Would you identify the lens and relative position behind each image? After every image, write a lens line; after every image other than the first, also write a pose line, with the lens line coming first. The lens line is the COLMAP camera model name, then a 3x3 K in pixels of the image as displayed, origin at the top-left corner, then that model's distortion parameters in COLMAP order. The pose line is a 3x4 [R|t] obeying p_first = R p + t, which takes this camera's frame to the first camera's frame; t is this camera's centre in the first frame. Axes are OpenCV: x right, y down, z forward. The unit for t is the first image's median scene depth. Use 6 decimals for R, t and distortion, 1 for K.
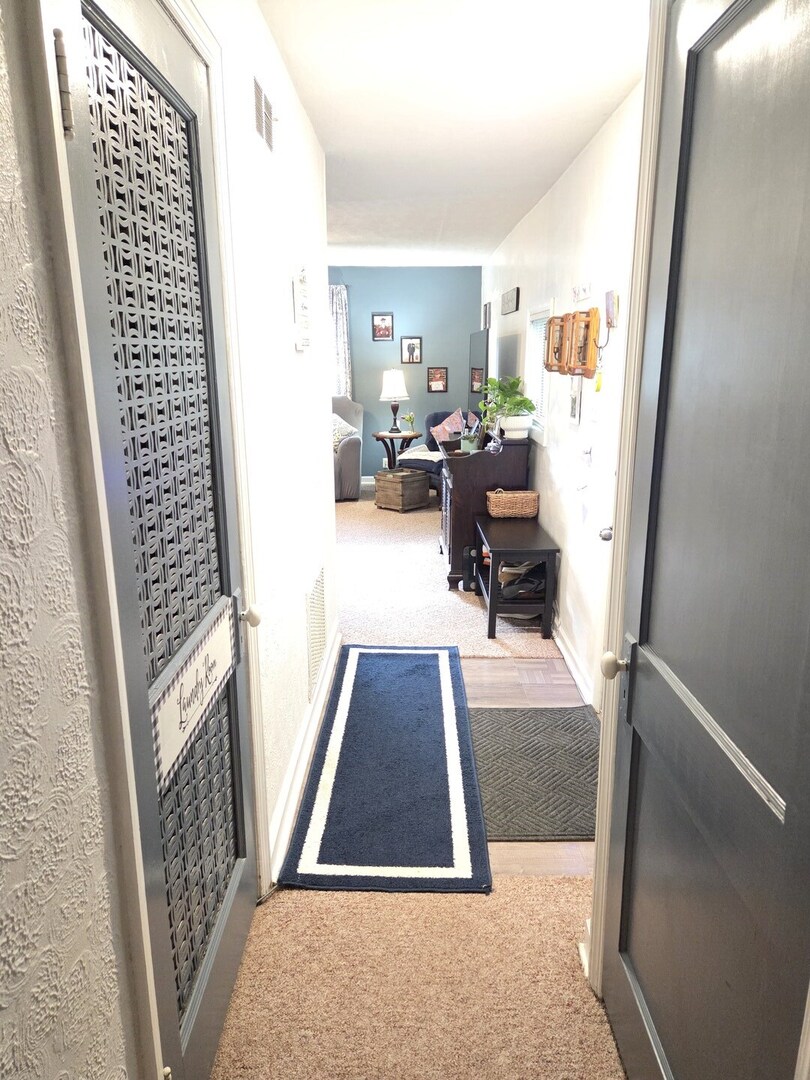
lens RADIAL K [[728.0, 0, 405.8], [0, 728.0, 538.9], [0, 0, 1]] dist [0.000458, 0.000054]
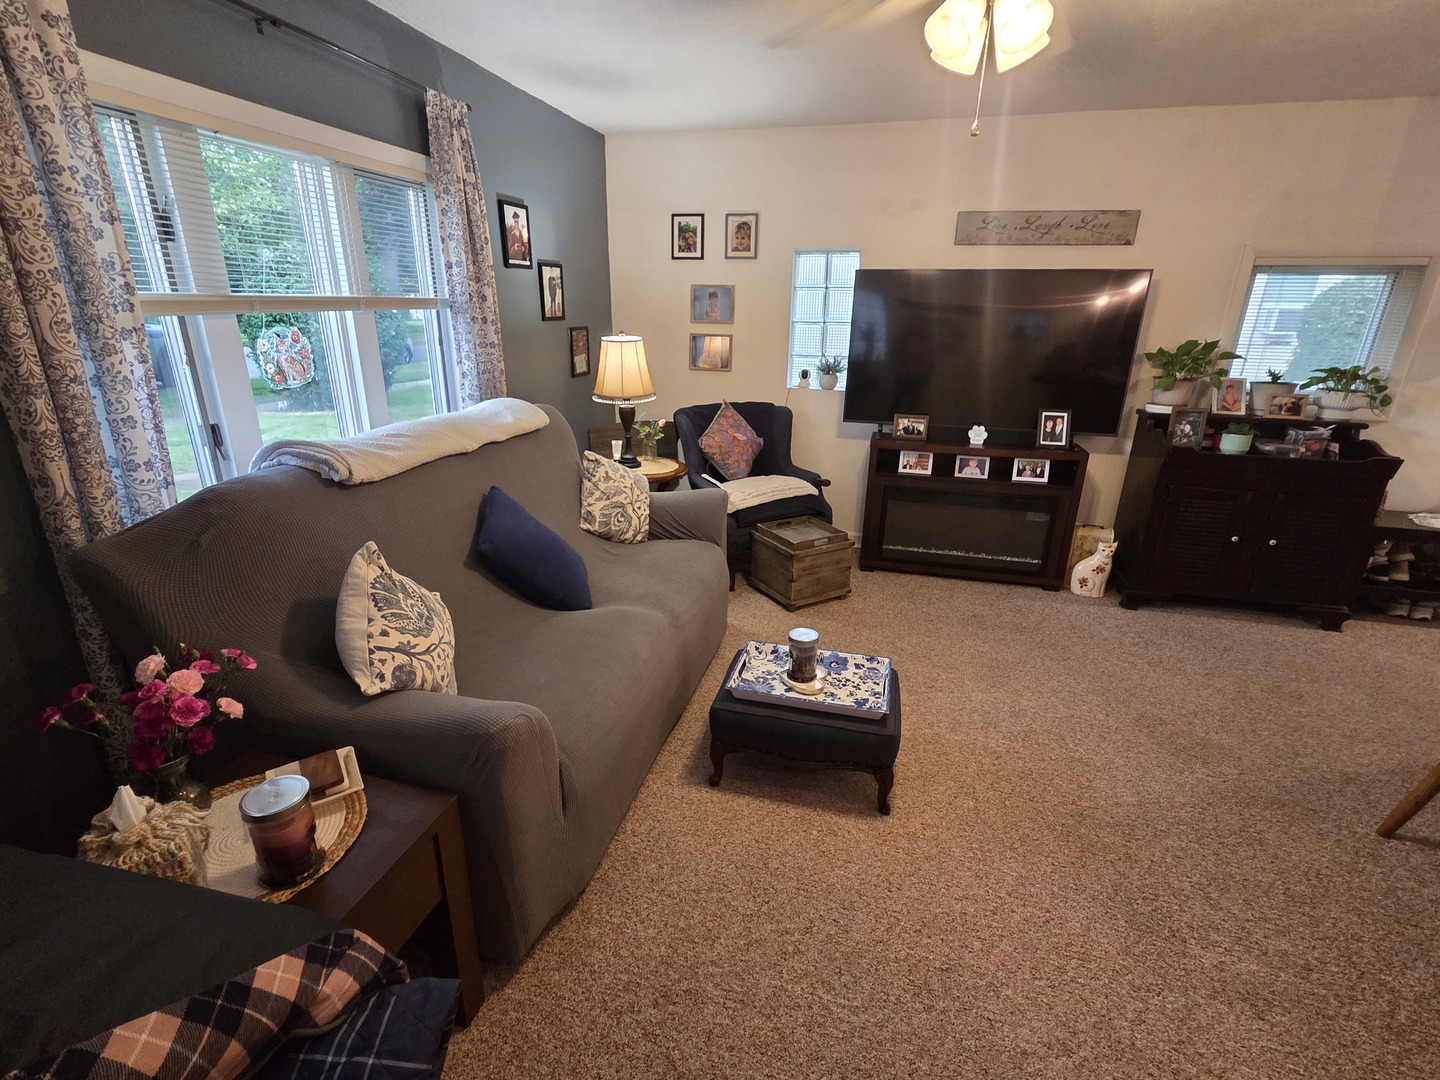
lens RADIAL K [[652.5, 0, 715.5], [0, 652.5, 532.9], [0, 0, 1]] dist [-0.000685, 0.000348]
pose [[0.264633, -0.311893, 0.912520, -0.404917], [0.221652, 0.940592, 0.257209, -0.197567], [-0.938531, 0.134196, 0.318044, 0.788453]]
